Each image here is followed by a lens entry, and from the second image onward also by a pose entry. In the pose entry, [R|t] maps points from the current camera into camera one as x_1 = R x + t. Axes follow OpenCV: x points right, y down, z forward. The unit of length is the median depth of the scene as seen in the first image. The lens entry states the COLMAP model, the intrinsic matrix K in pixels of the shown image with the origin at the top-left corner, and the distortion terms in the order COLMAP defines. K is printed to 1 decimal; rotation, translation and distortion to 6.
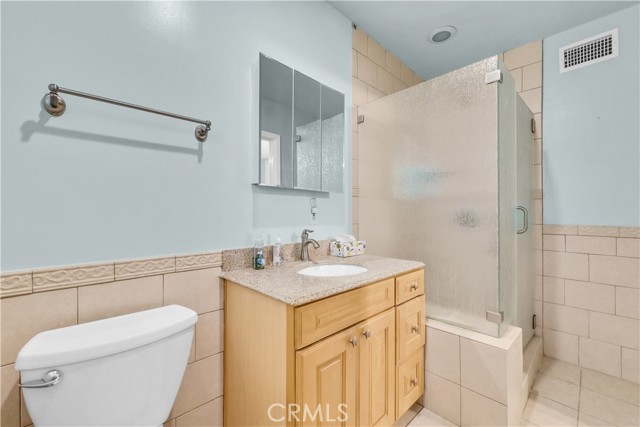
lens RADIAL K [[262.7, 0, 319.7], [0, 262.7, 212.0], [0, 0, 1]] dist [0.003480, -0.000695]
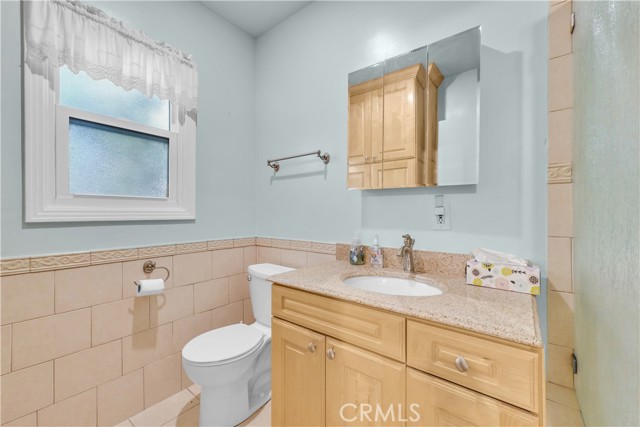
lens RADIAL K [[262.7, 0, 319.7], [0, 262.7, 213.3], [0, 0, 1]] dist [0.003480, -0.000695]
pose [[0.141805, 0.003778, -0.989887, 0.870066], [0.005121, 0.999977, 0.004550, -0.007846], [0.989881, -0.005715, 0.141783, 0.701496]]
